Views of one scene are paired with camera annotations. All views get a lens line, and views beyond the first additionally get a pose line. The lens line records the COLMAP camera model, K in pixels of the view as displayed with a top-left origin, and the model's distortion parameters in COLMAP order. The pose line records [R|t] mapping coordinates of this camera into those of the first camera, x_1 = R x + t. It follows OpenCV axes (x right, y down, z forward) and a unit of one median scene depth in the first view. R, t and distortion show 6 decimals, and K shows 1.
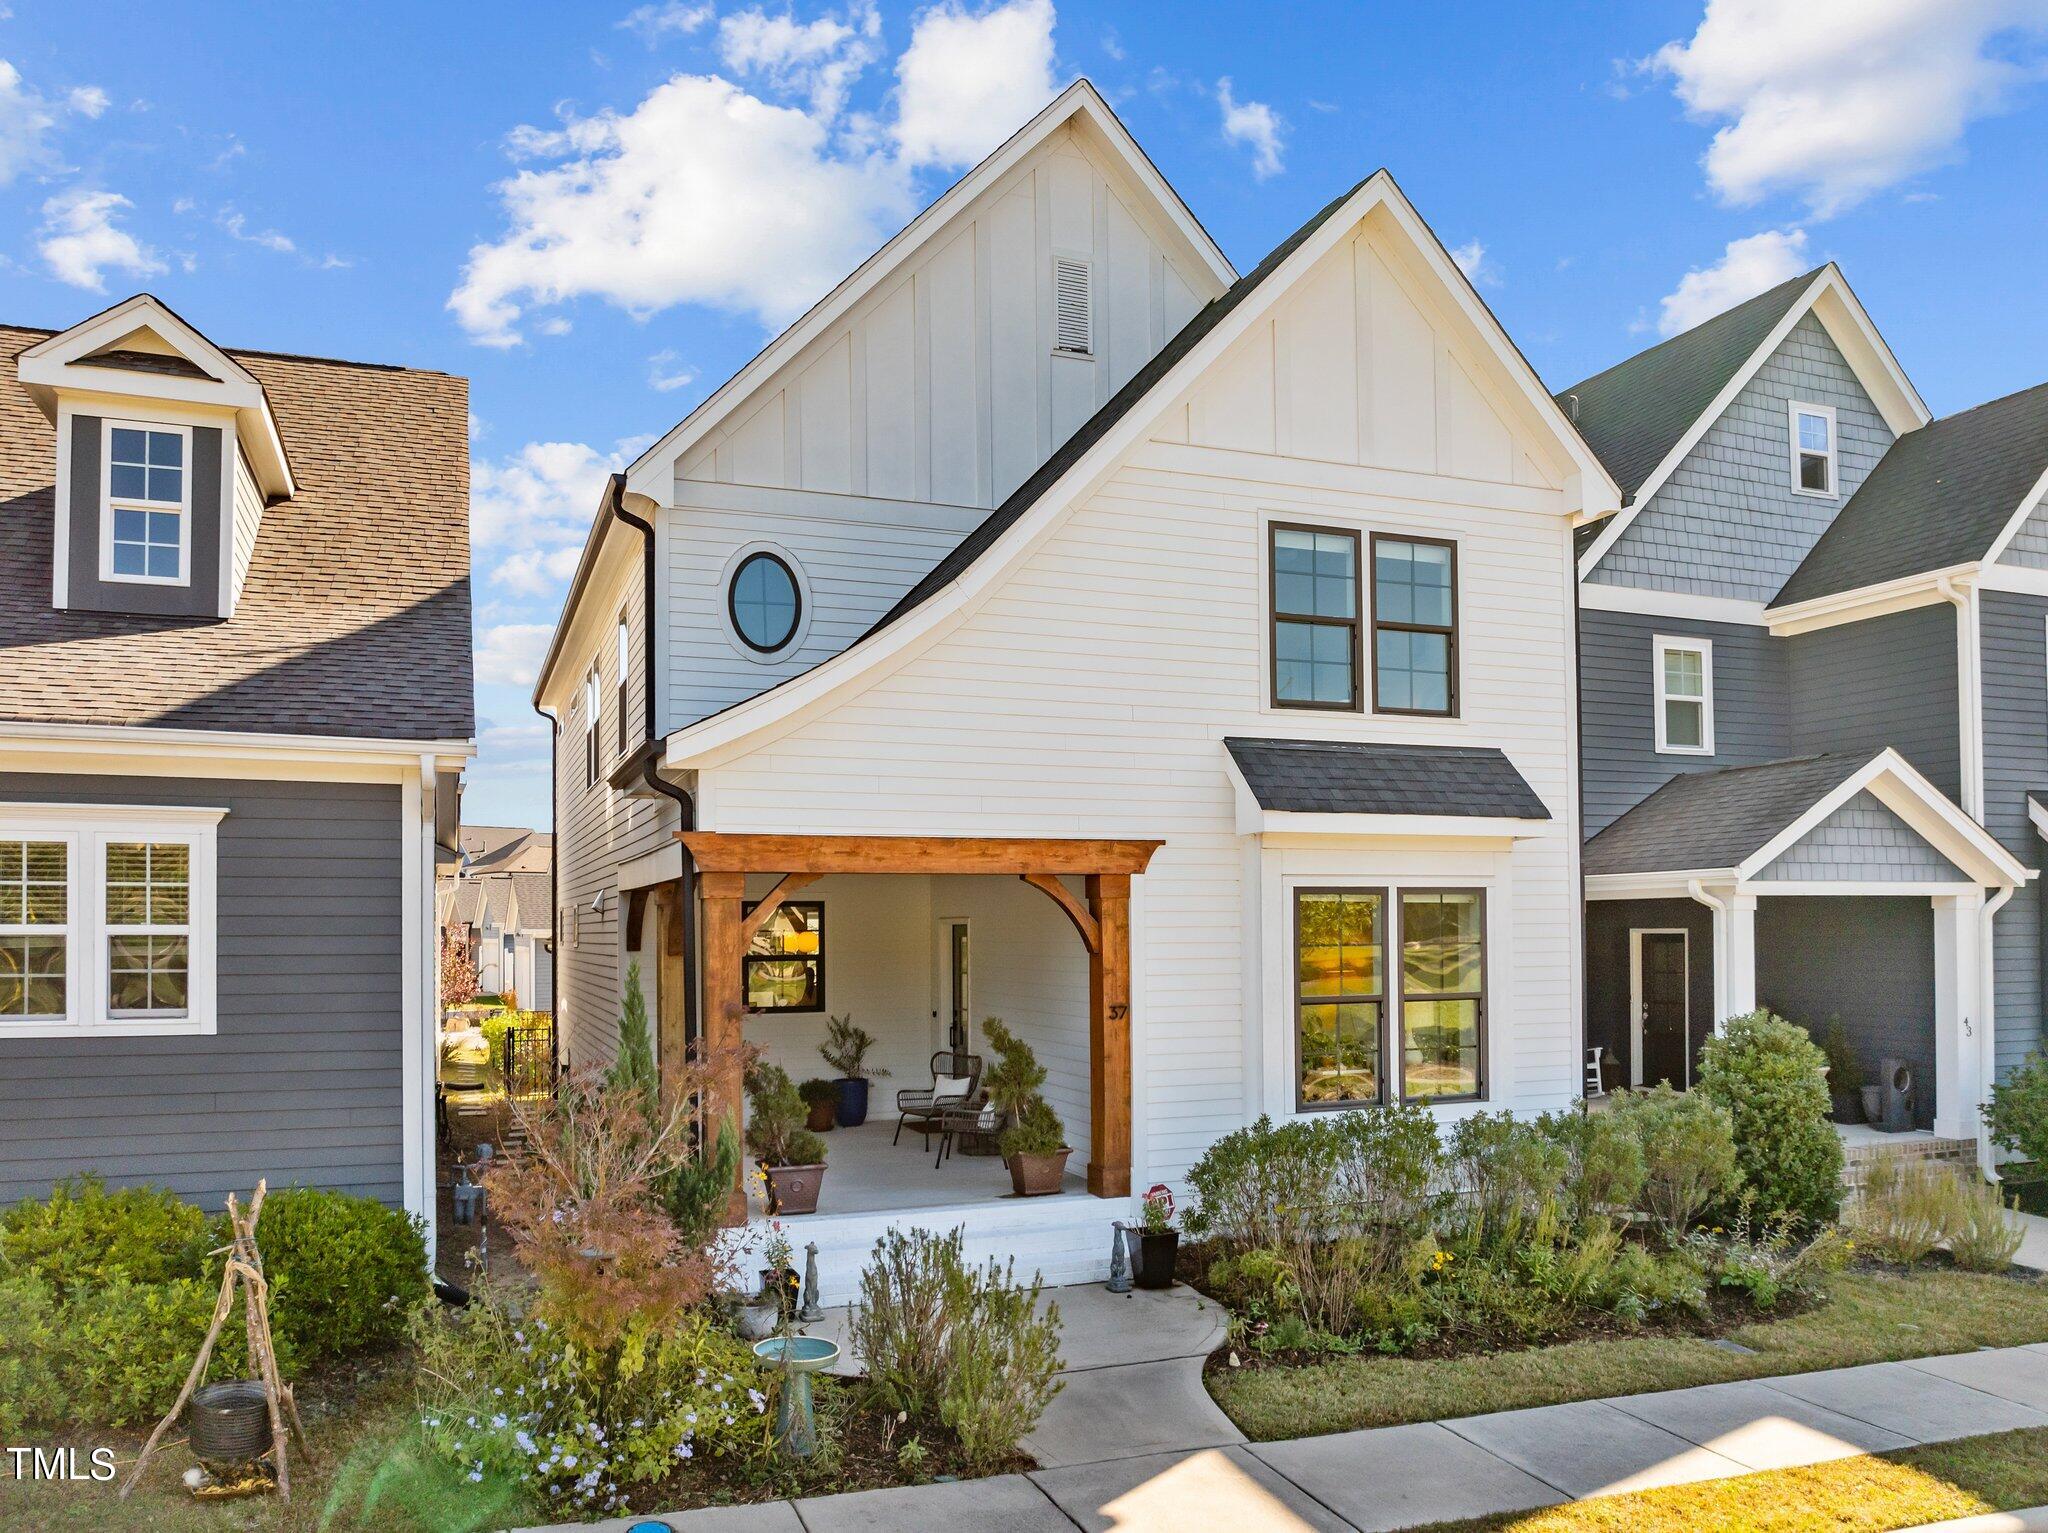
lens RADIAL K [[1485.7, 0, 1018.7], [0, 1485.7, 910.2], [0, 0, 1]] dist [0.009685, -0.059208]
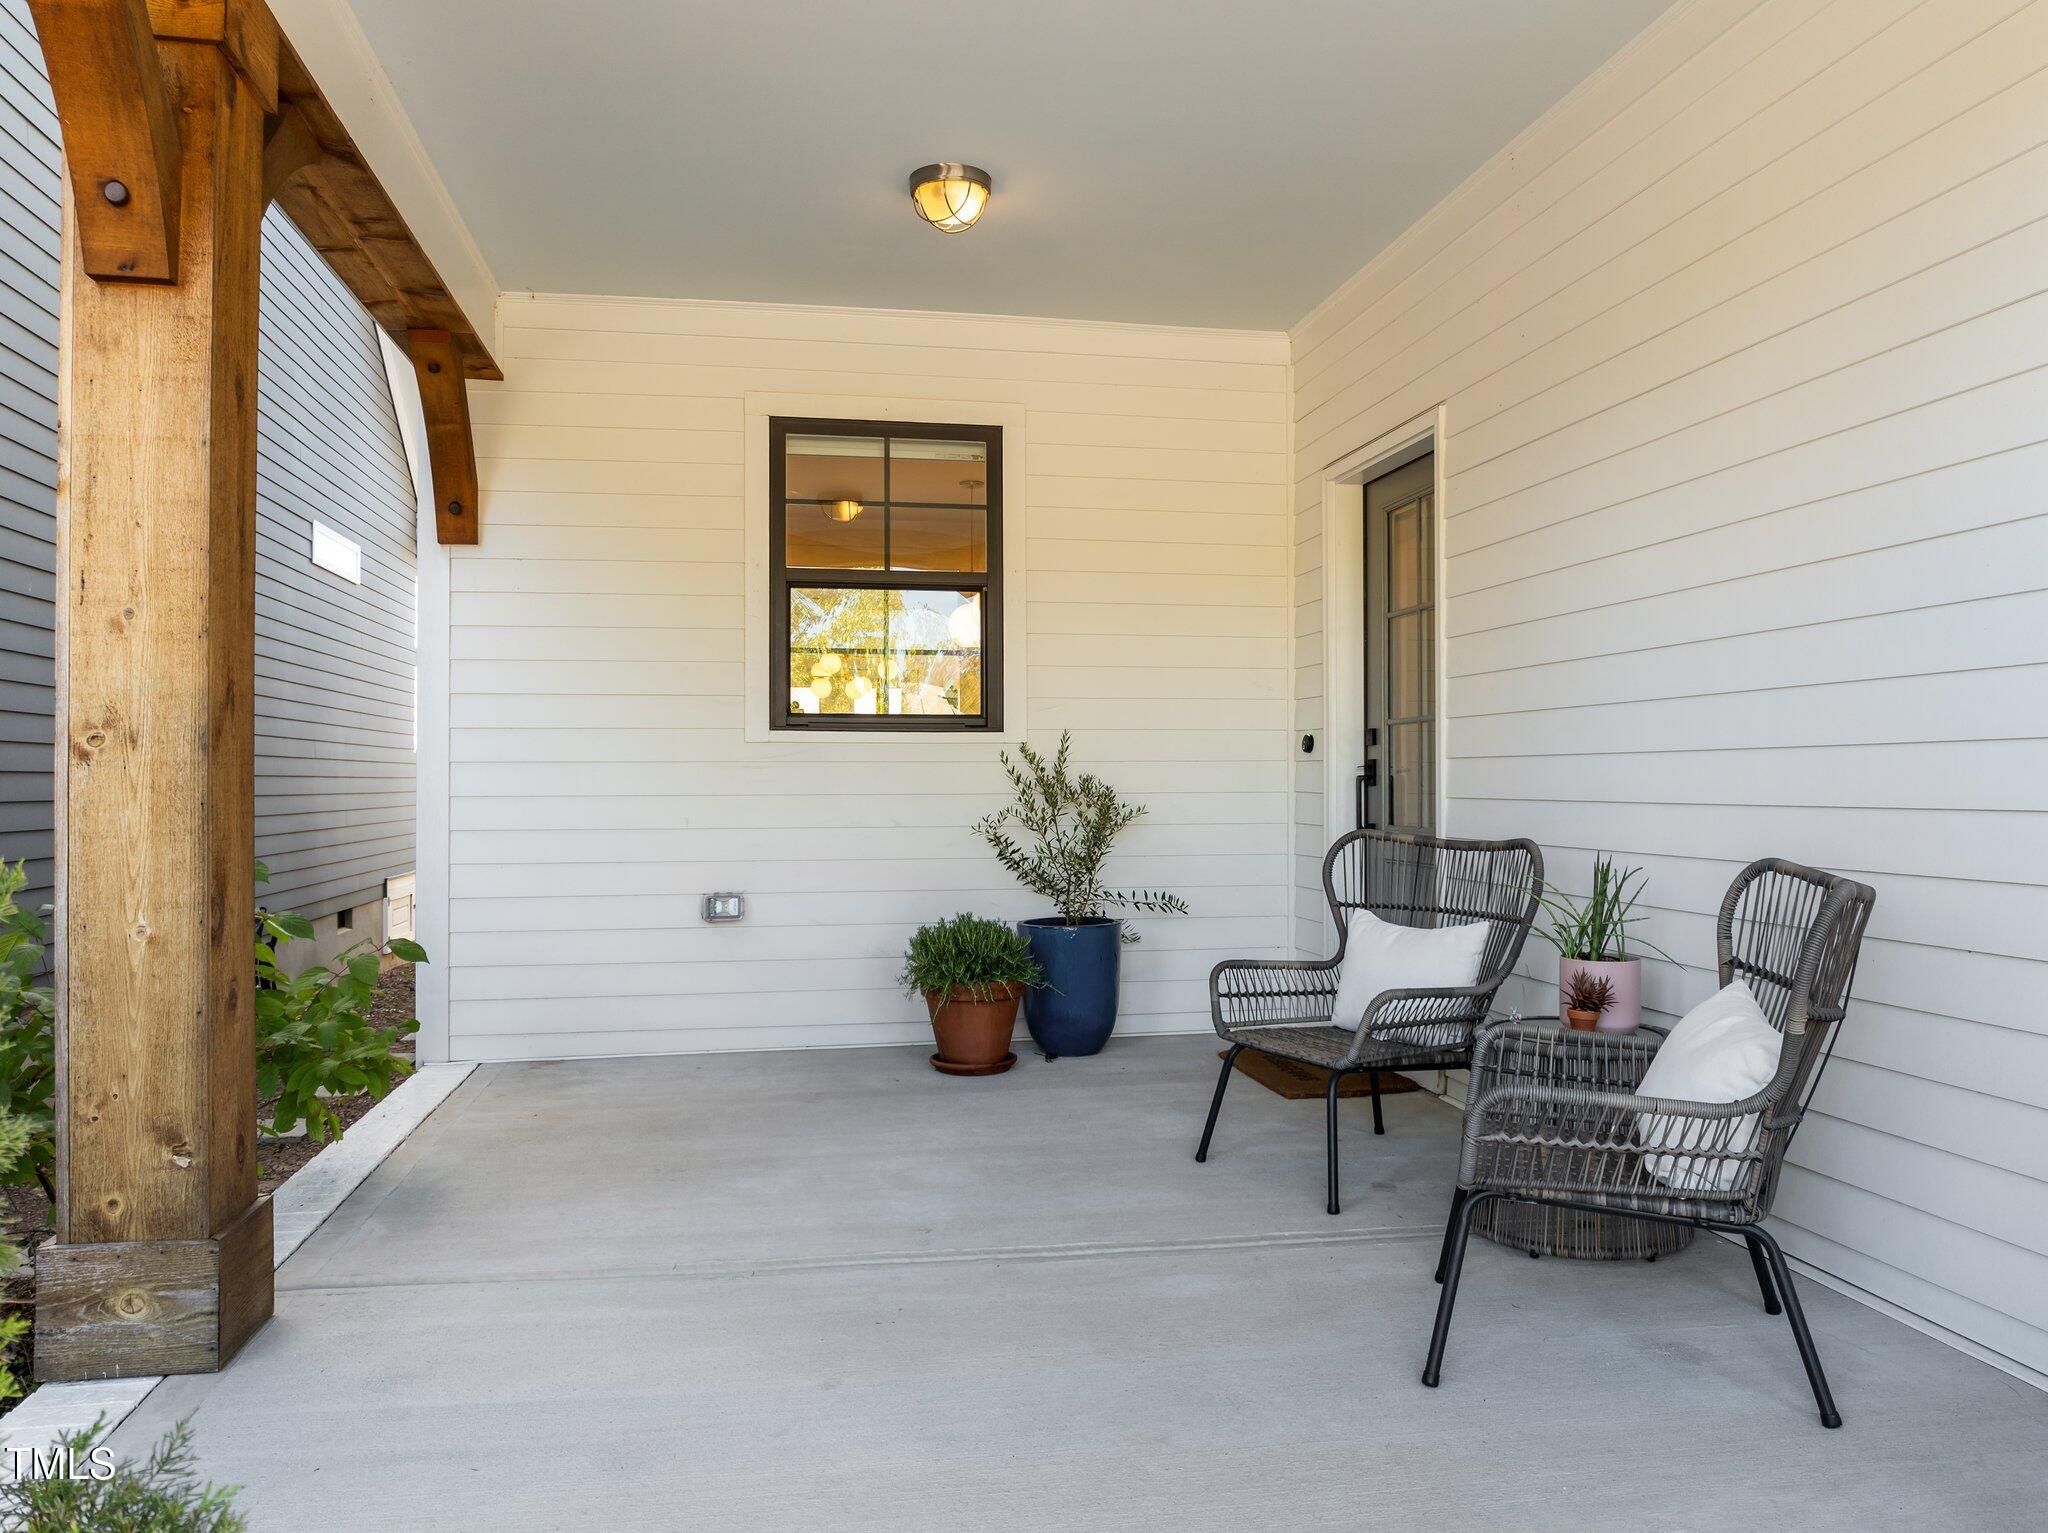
lens RADIAL K [[1484.1, 0, 1024.0], [0, 1484.1, 766.5], [0, 0, 1]] dist [-0.032196, -0.001909]
pose [[0.982354, 0.002781, -0.187012, -0.077448], [-0.001568, 0.999977, 0.006633, 0.099628], [0.187026, -0.006223, 0.982335, 0.866018]]
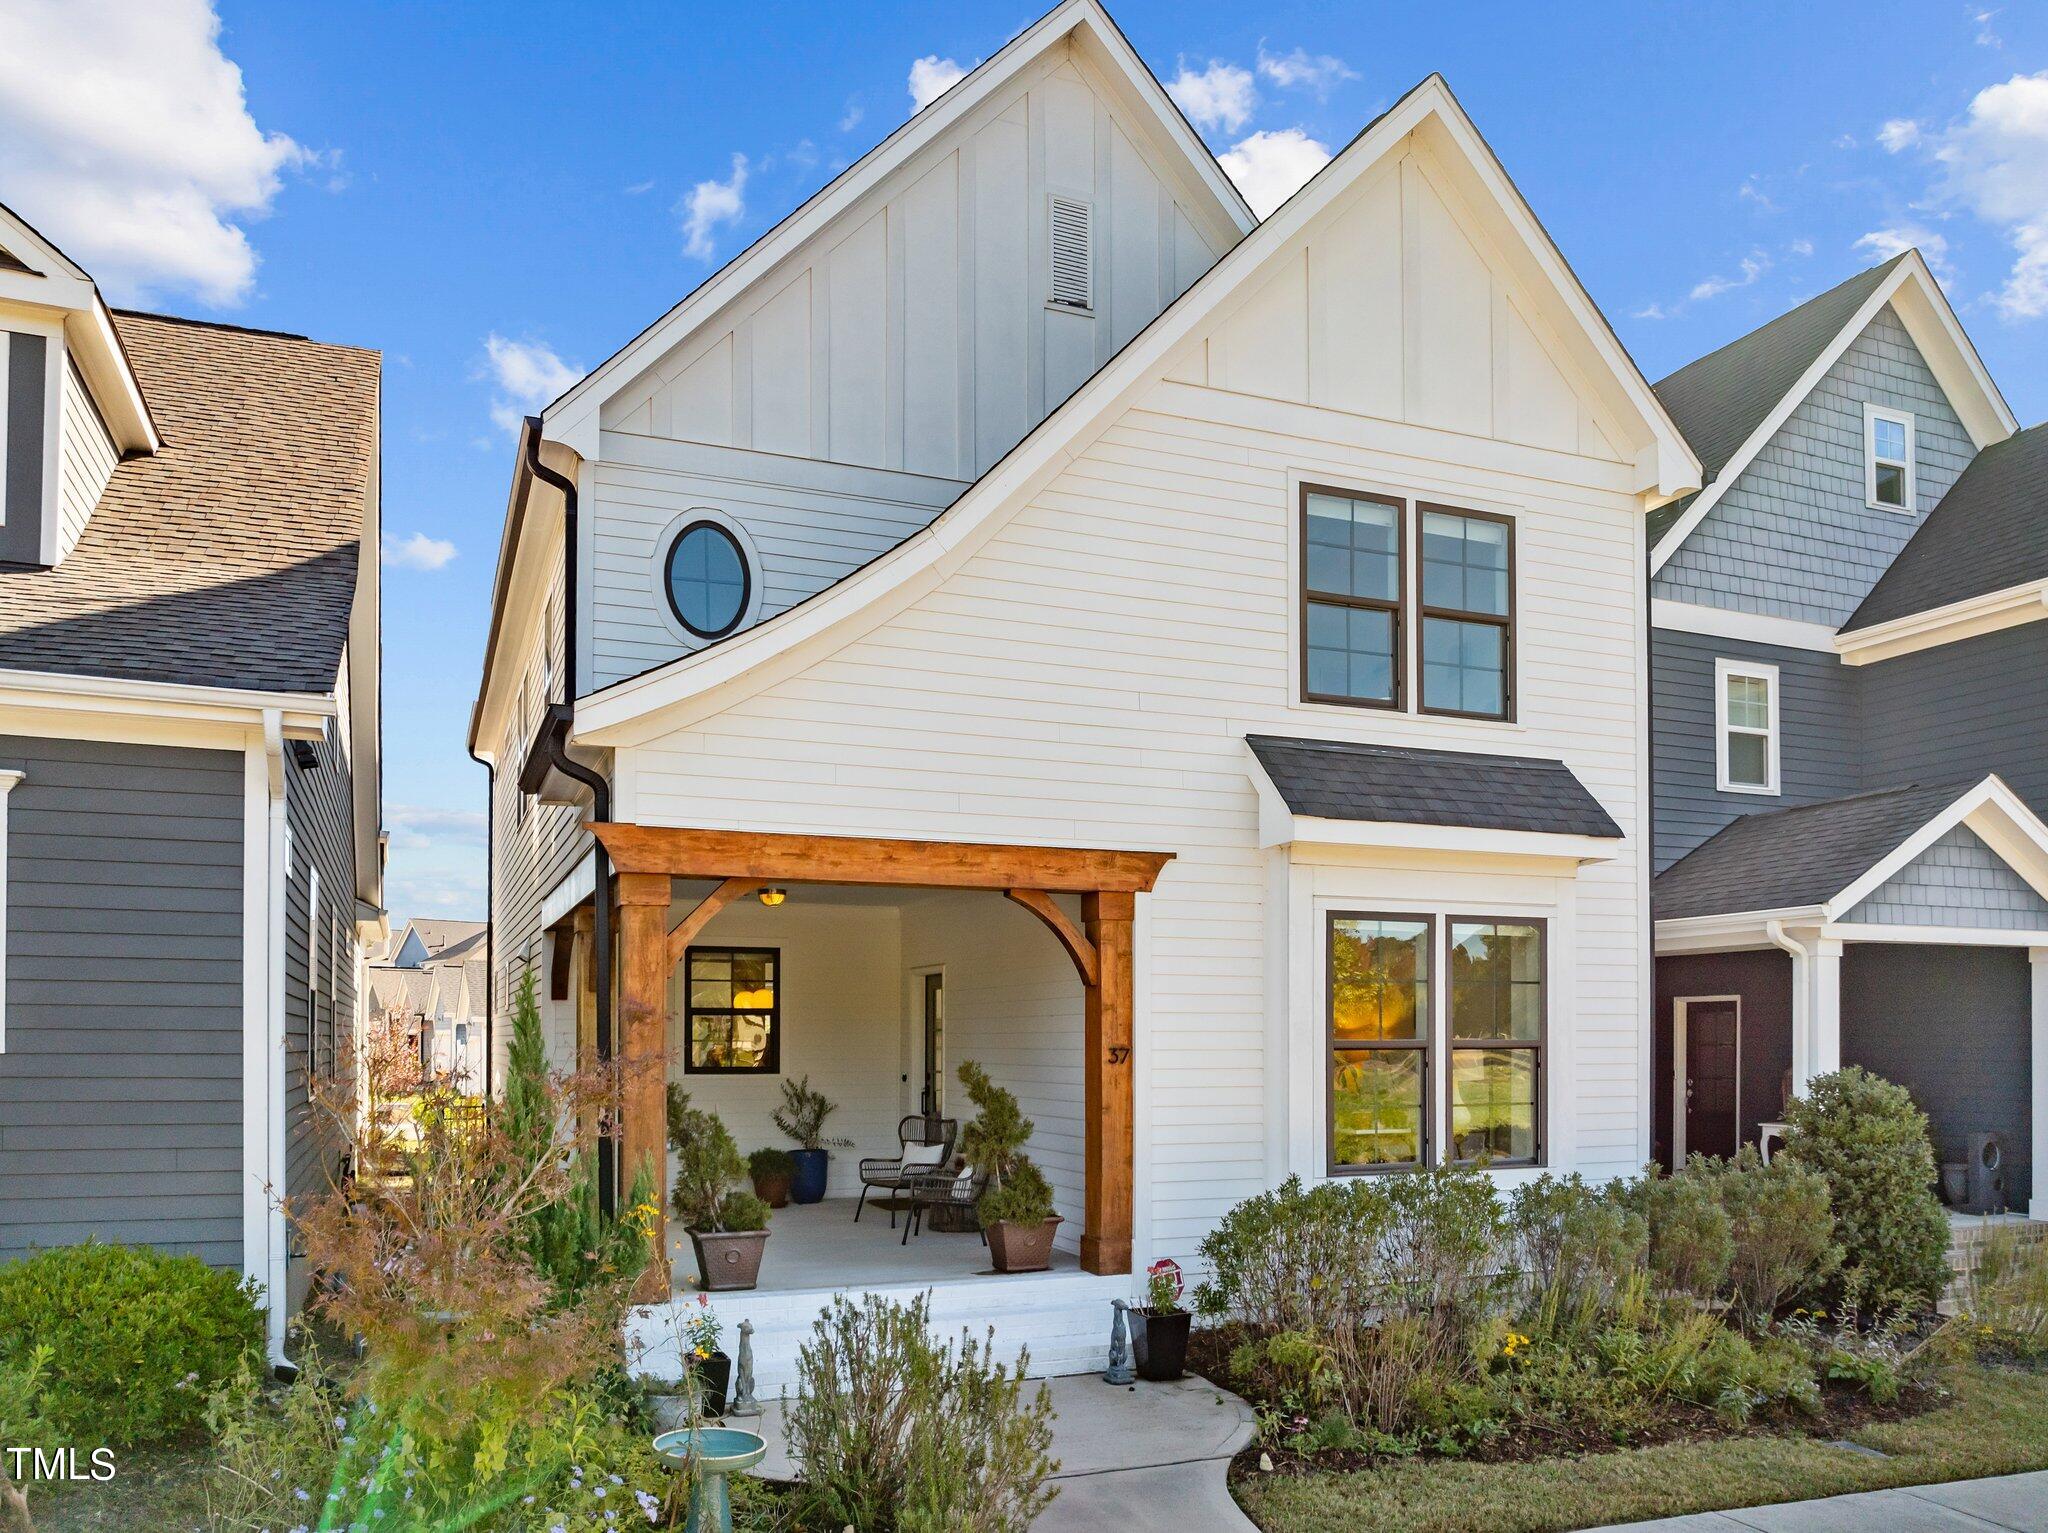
lens RADIAL K [[1530.2, 0, 1028.9], [0, 1530.2, 1022.7], [0, 0, 1]] dist [-0.022964, -0.004309]
pose [[0.999767, 0.008727, 0.019718, -0.001417], [-0.008840, 0.999945, 0.005646, 0.043793], [-0.019668, -0.005819, 0.999790, 0.127842]]
